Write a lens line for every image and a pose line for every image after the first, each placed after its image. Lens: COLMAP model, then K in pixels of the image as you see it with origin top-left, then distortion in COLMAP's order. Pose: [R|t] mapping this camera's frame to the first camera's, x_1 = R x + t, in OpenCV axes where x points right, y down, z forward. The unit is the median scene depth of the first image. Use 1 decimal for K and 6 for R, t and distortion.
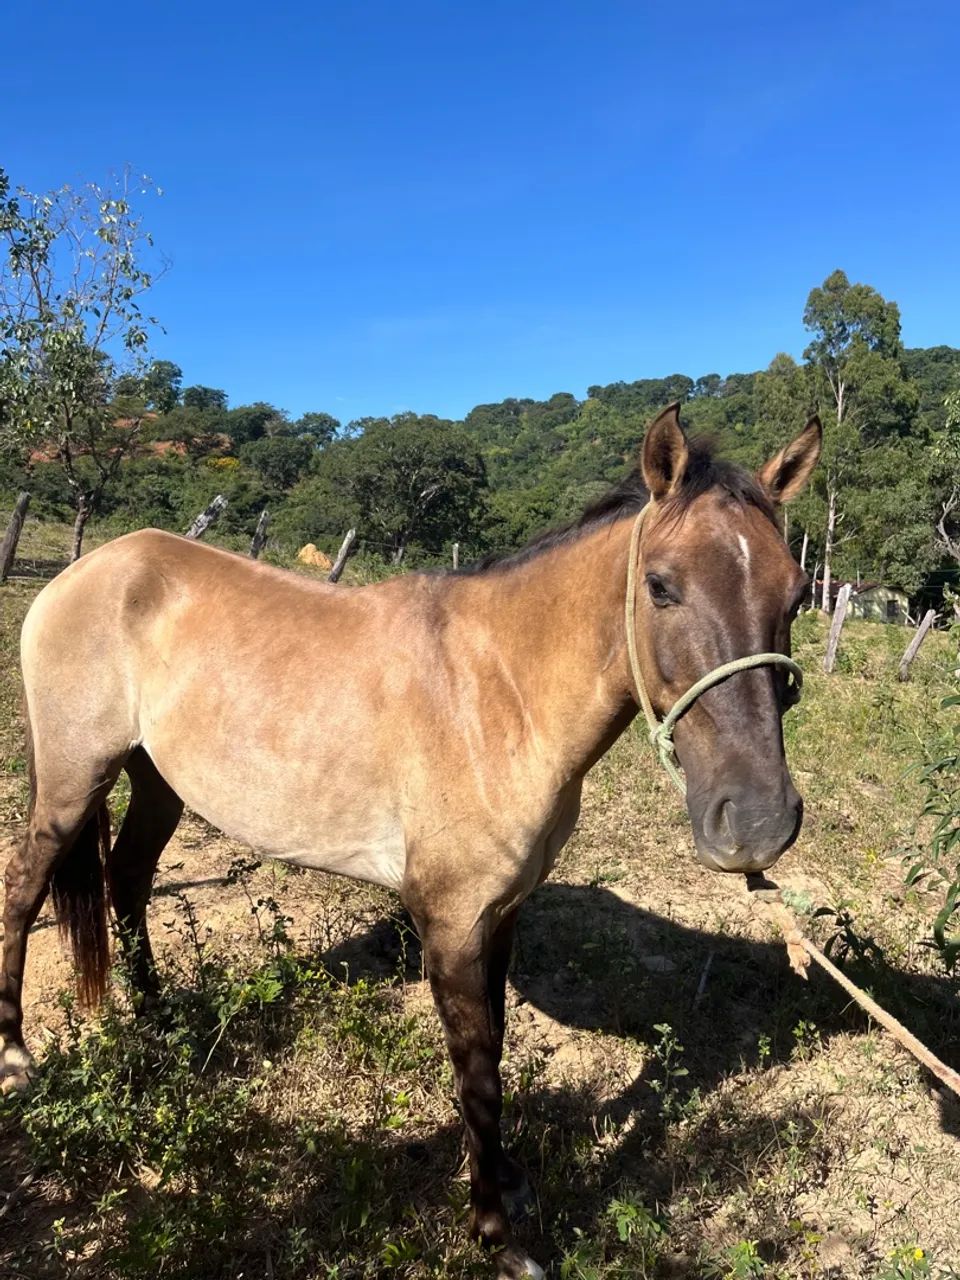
lens RADIAL K [[1058.4, 0, 483.5], [0, 1058.4, 655.4], [0, 0, 1]] dist [0.033275, -0.067386]
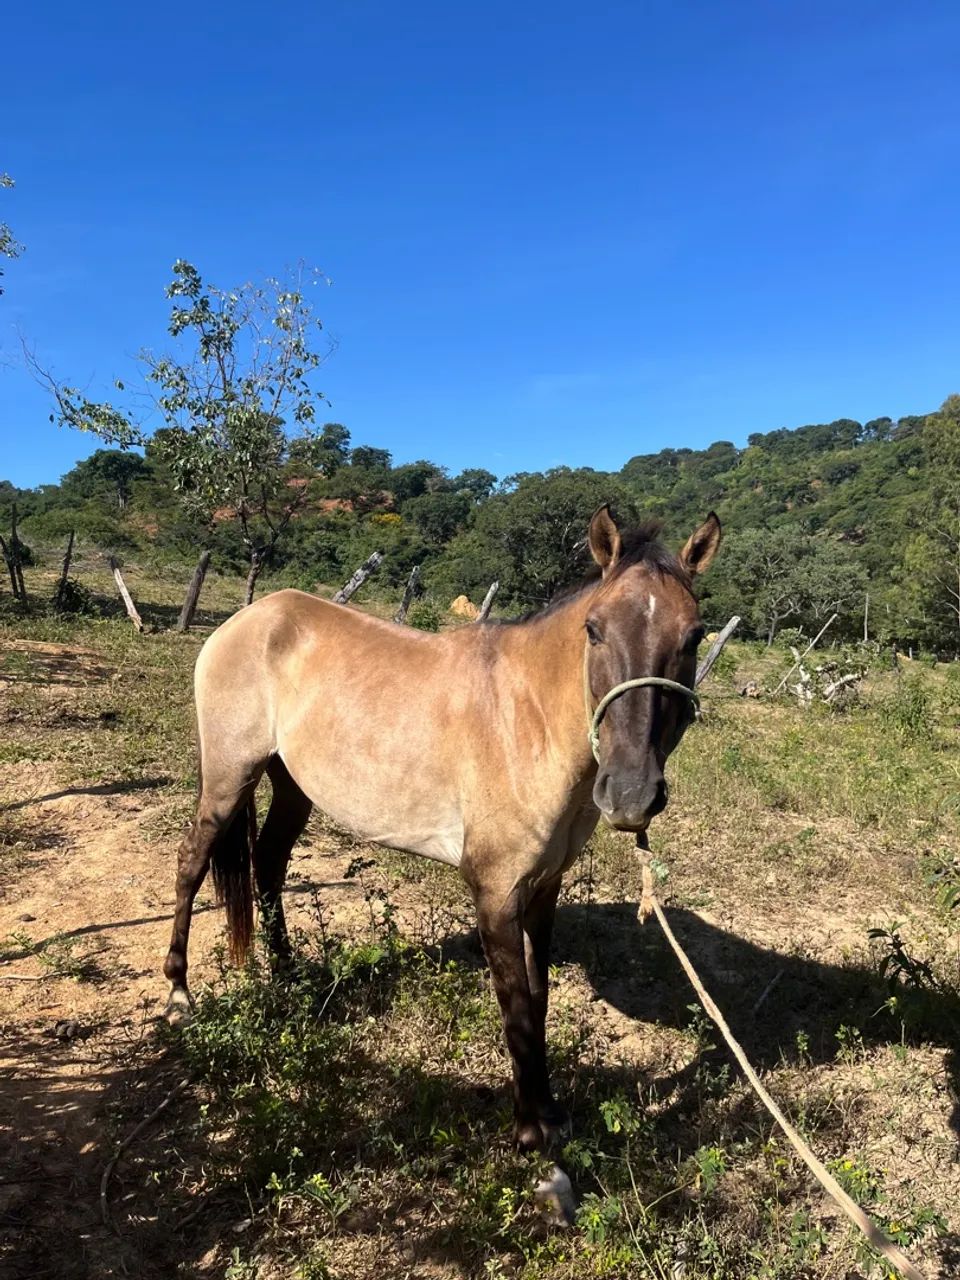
lens RADIAL K [[1130.8, 0, 449.0], [0, 1130.8, 636.5], [0, 0, 1]] dist [0.049880, -0.126045]
pose [[0.980789, 0.003557, -0.195038, 0.054350], [-0.016470, 0.997774, -0.064627, 0.009375], [0.194374, 0.066598, 0.978664, -0.117247]]
